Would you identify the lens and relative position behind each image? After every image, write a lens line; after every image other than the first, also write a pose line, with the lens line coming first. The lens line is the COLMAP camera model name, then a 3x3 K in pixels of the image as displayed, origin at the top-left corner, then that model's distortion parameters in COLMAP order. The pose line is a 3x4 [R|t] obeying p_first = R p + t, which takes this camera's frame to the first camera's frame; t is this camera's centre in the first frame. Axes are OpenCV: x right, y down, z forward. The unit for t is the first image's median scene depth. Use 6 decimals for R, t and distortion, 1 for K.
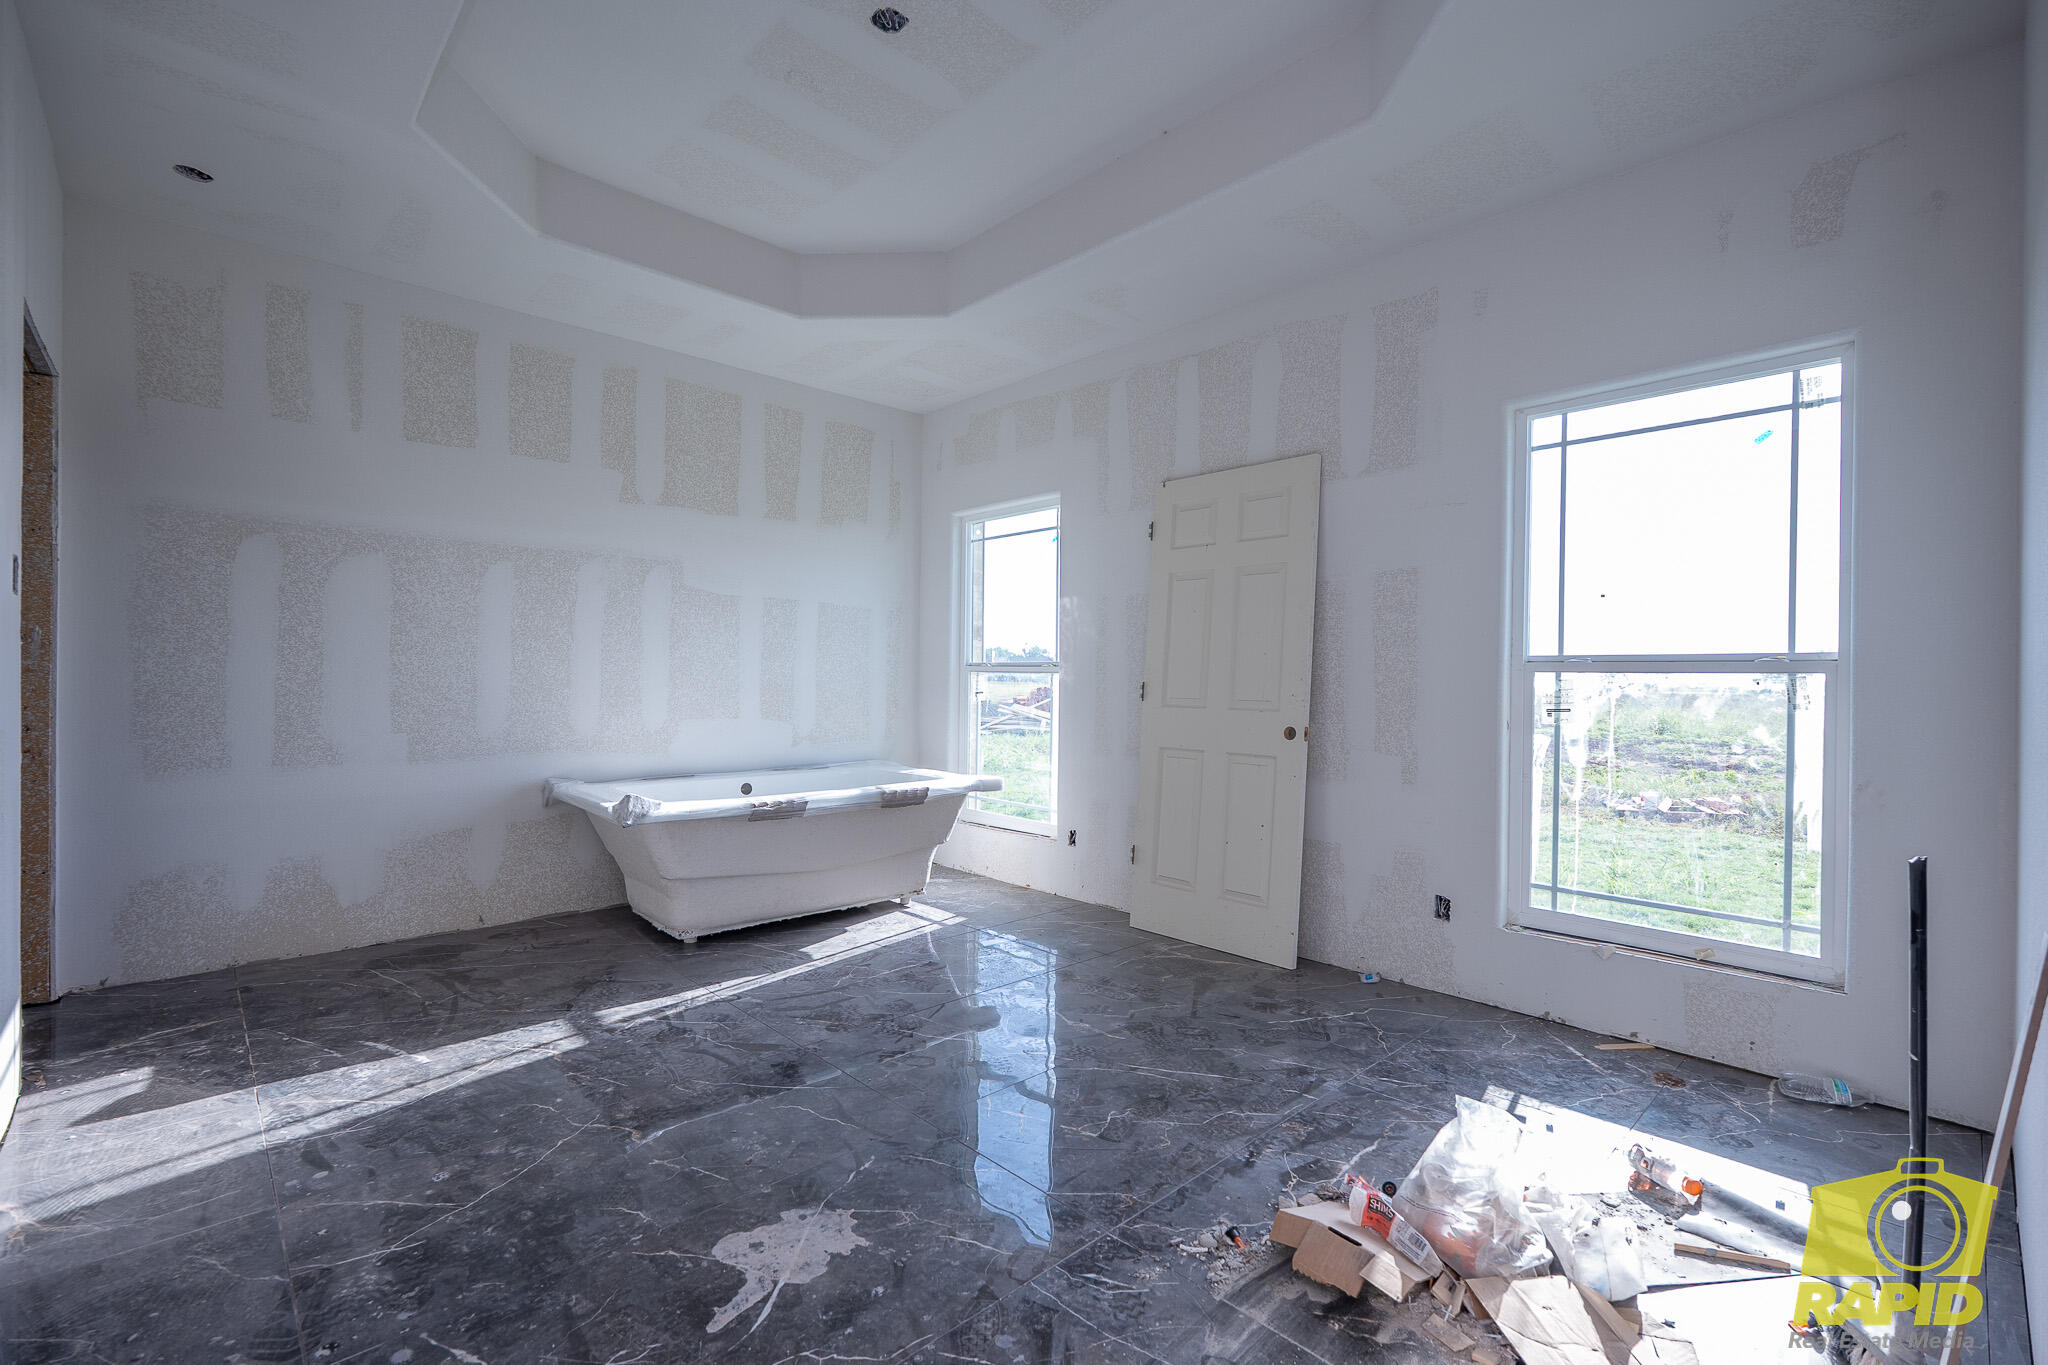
lens RADIAL K [[896.3, 0, 1024.0], [0, 896.3, 682.5], [0, 0, 1]] dist [0.001711, 0.000544]
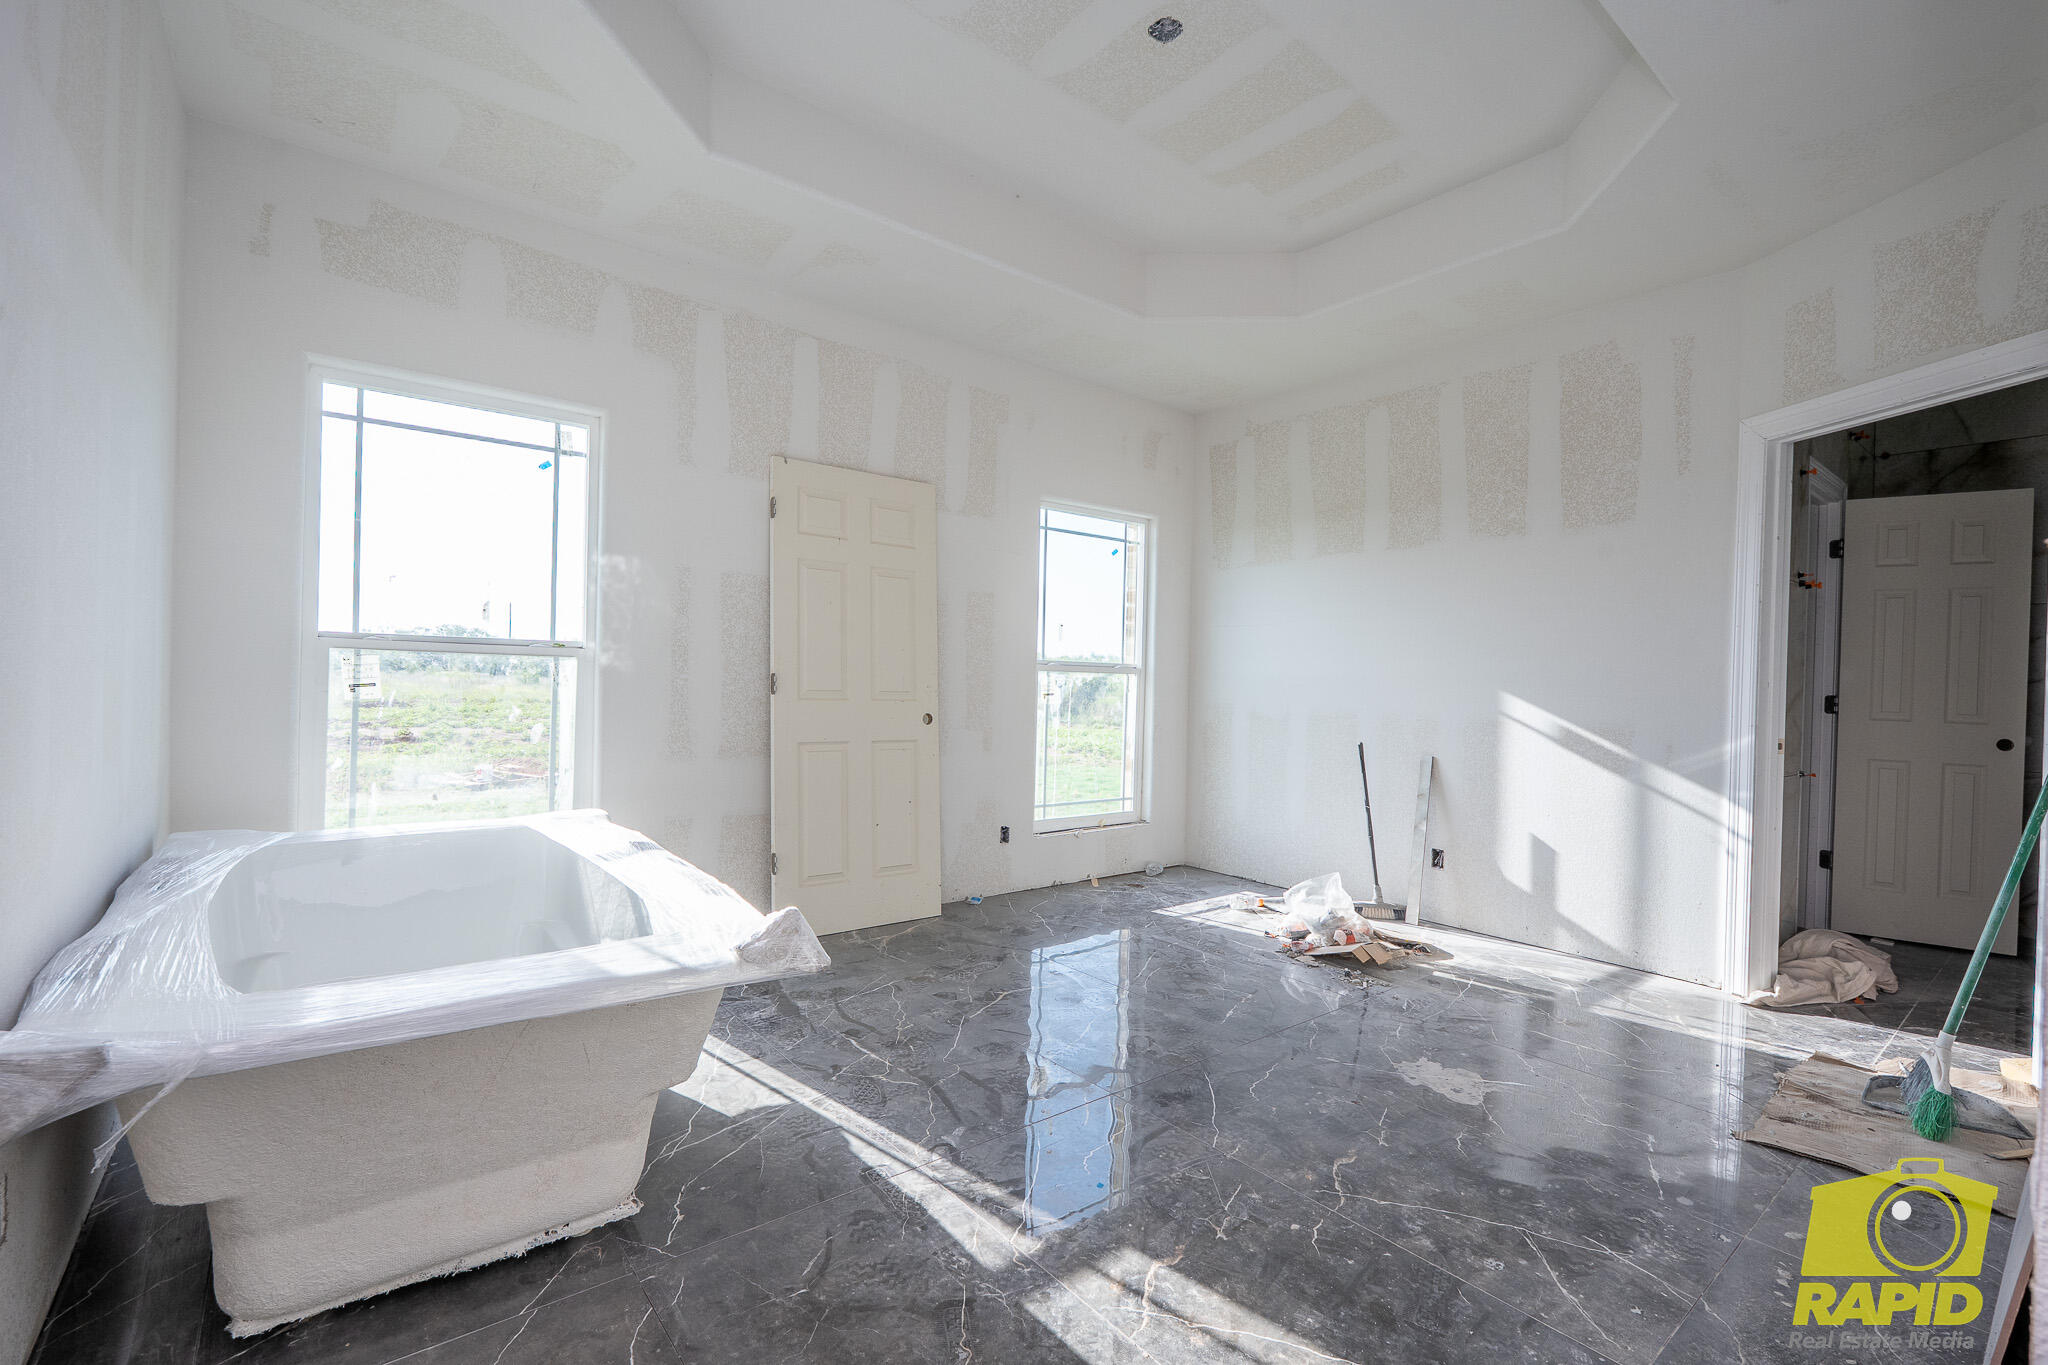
lens RADIAL K [[893.2, 0, 1024.0], [0, 893.2, 682.5], [0, 0, 1]] dist [-0.002016, -0.000528]
pose [[0.080119, -0.009278, 0.996742, -1.003345], [-0.020083, 0.999739, 0.010920, -0.007824], [-0.996583, -0.020892, 0.079912, 0.909461]]
